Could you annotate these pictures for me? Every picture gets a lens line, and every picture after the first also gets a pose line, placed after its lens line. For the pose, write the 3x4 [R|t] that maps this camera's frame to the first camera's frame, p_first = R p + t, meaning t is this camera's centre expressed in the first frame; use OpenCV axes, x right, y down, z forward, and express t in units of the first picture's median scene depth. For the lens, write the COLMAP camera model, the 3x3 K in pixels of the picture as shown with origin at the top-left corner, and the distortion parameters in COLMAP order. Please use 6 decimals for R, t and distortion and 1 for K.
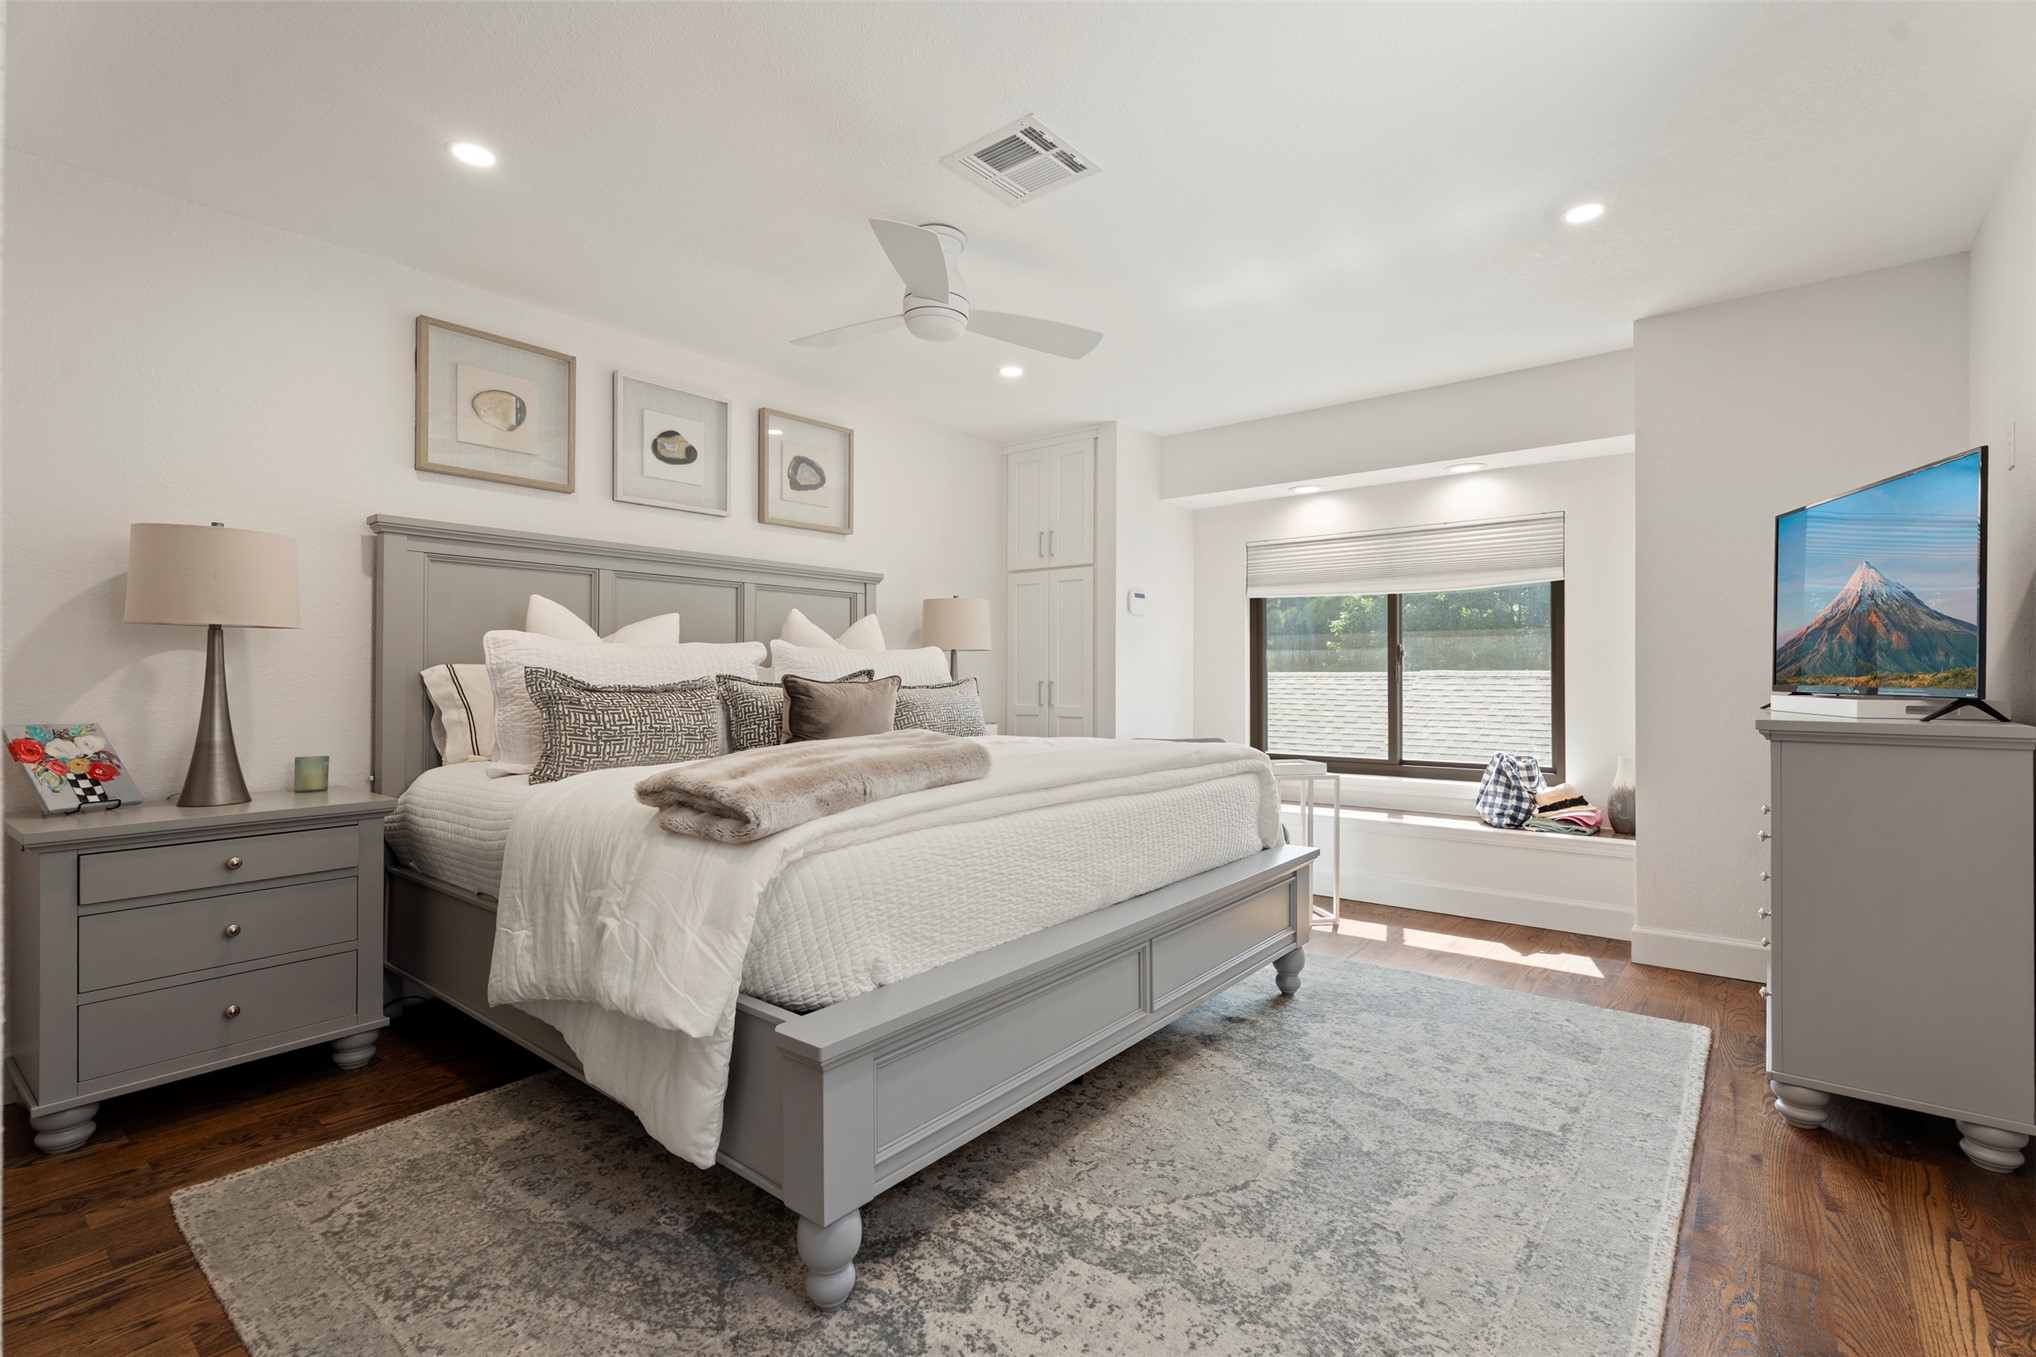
lens RADIAL K [[918.0, 0, 1025.5], [0, 918.0, 672.8], [0, 0, 1]] dist [0.007720, -0.003059]
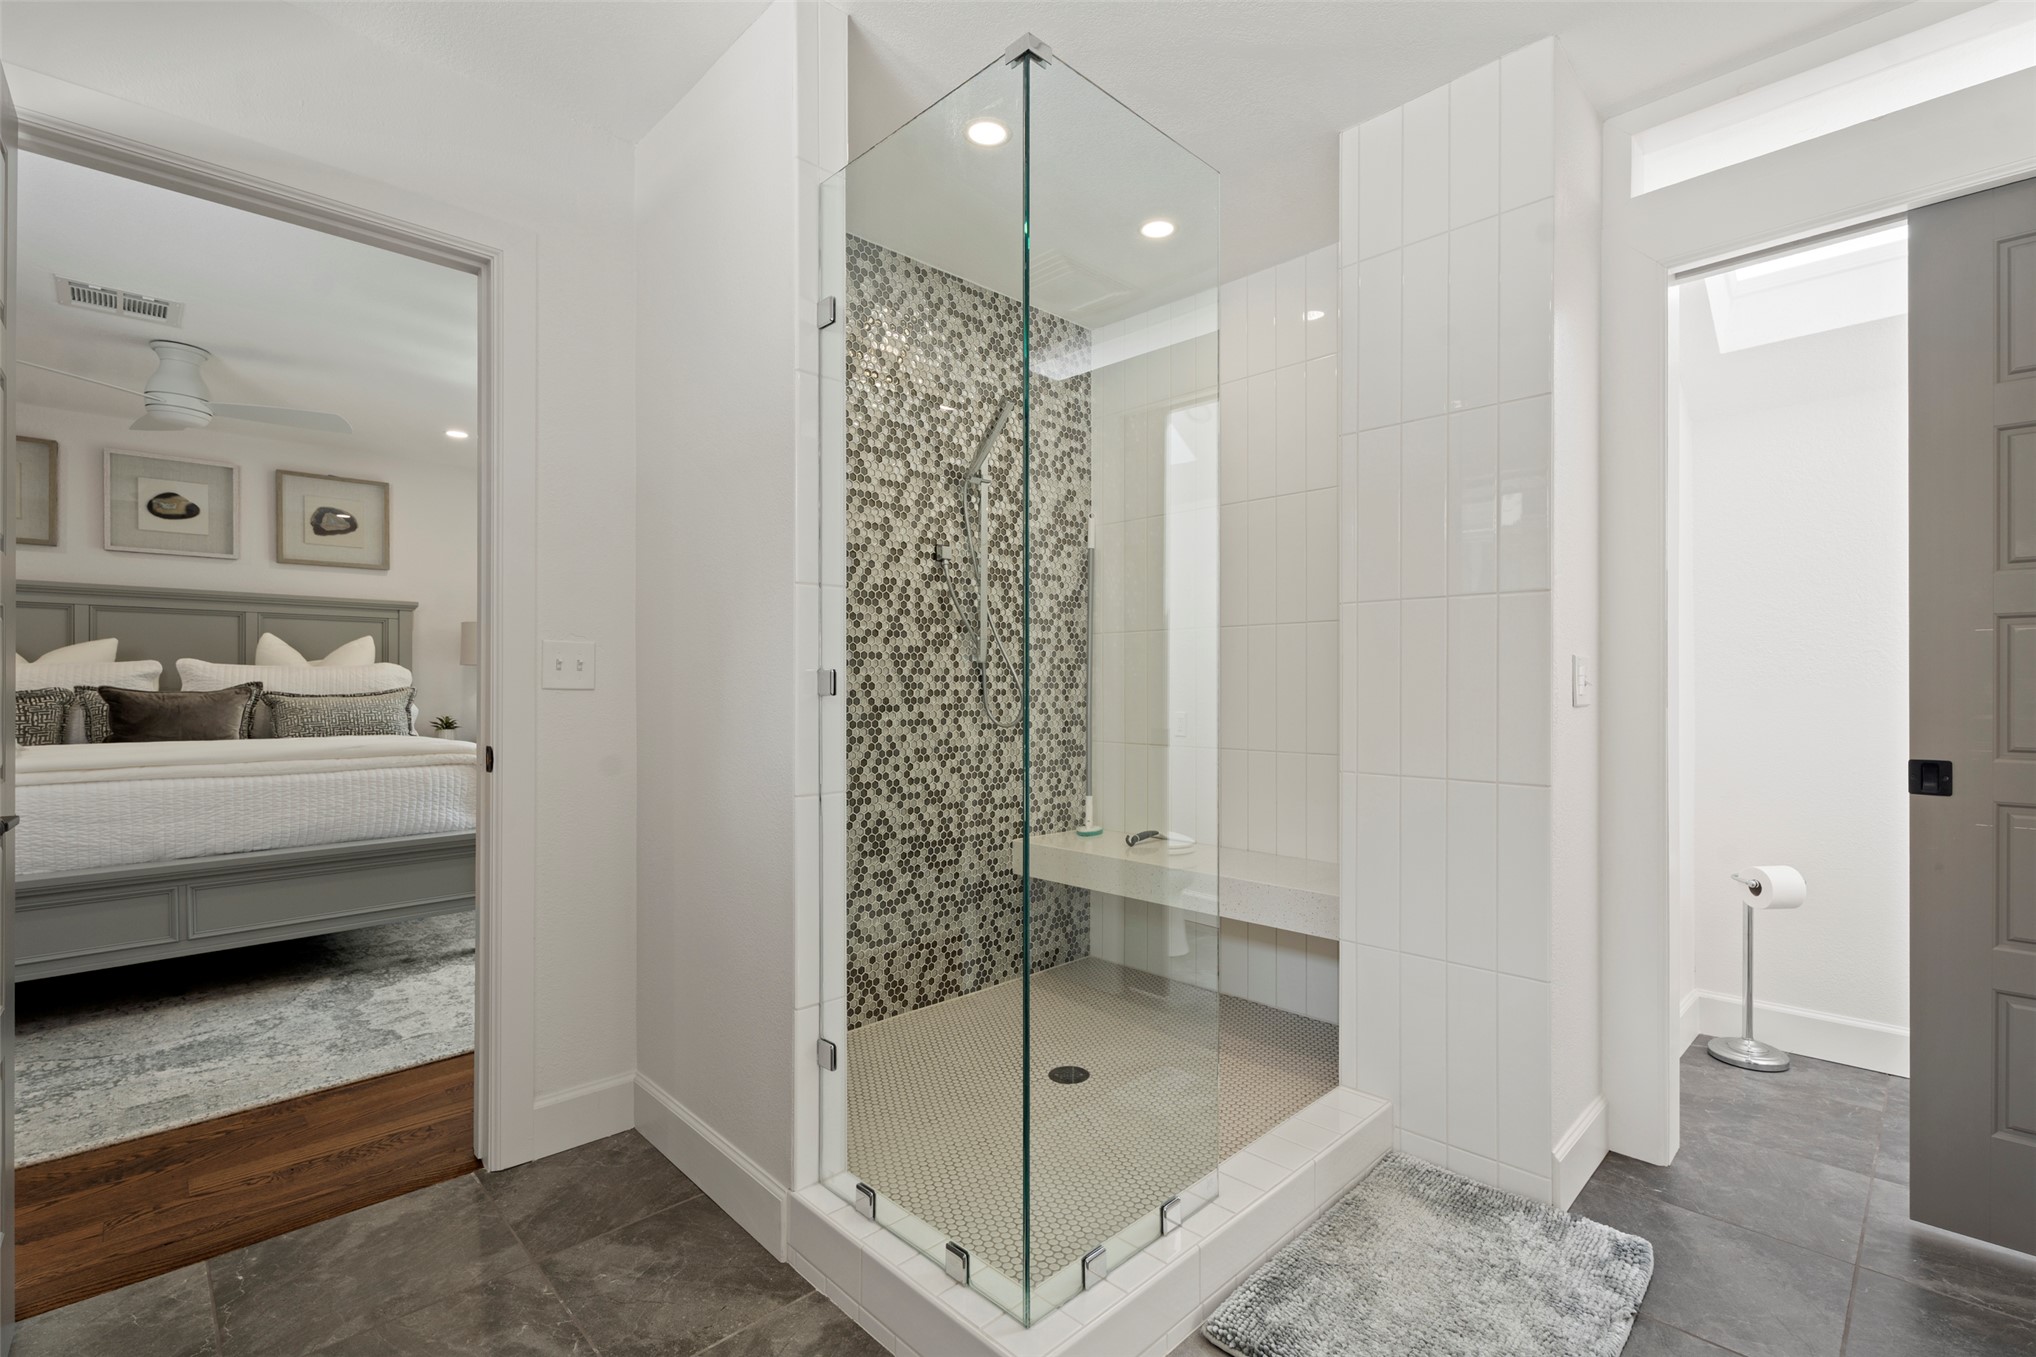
lens RADIAL K [[918.0, 0, 1026.6], [0, 918.0, 678.1], [0, 0, 1]] dist [0.007720, -0.003059]
pose [[0.991256, -0.008628, -0.131667, 1.077281], [0.007293, 0.999917, -0.010622, 0.013581], [0.131748, 0.009569, 0.991237, -0.107403]]
